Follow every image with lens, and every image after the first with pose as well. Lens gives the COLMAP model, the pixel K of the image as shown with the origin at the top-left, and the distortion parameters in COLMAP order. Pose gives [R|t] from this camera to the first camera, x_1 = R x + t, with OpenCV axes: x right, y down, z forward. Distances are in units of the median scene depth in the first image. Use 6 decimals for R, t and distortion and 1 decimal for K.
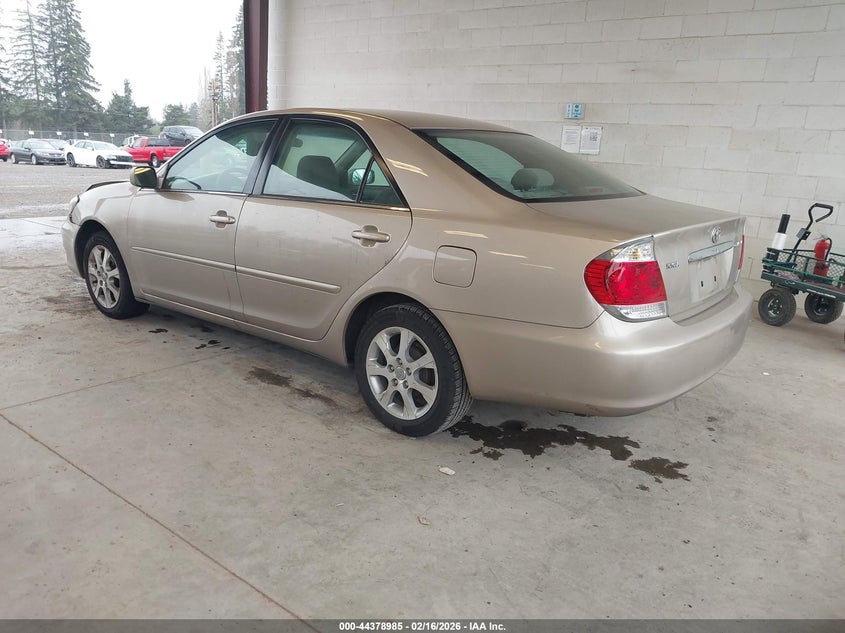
lens RADIAL K [[672.0, 0, 421.6], [0, 672.0, 318.4], [0, 0, 1]] dist [0.023316, -0.009051]
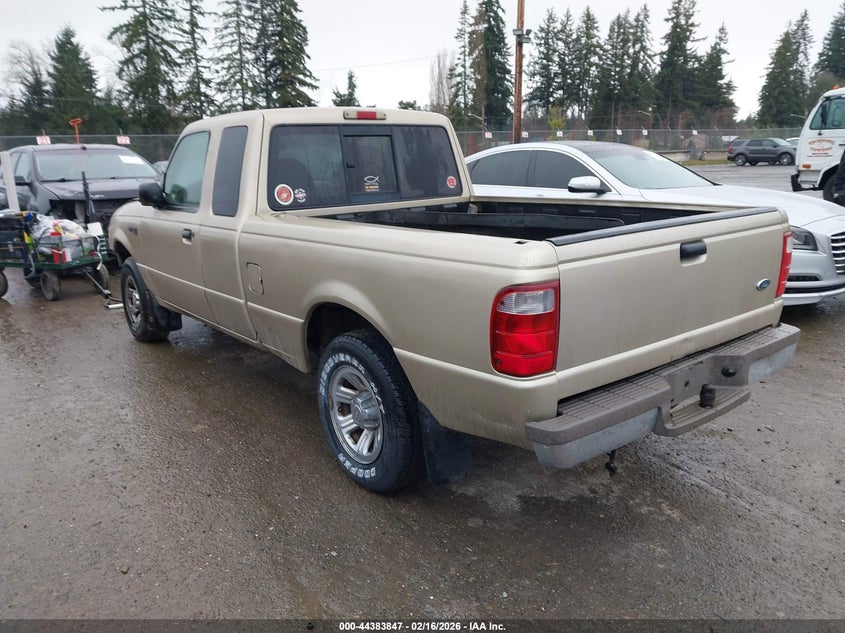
lens RADIAL K [[672.0, 0, 424.7], [0, 672.0, 319.3], [0, 0, 1]] dist [0.023316, -0.009051]
pose [[0.954048, 0.024301, -0.298667, -0.129468], [-0.023381, 0.999704, 0.006656, -0.085315], [0.298740, 0.000633, 0.954334, 0.318391]]
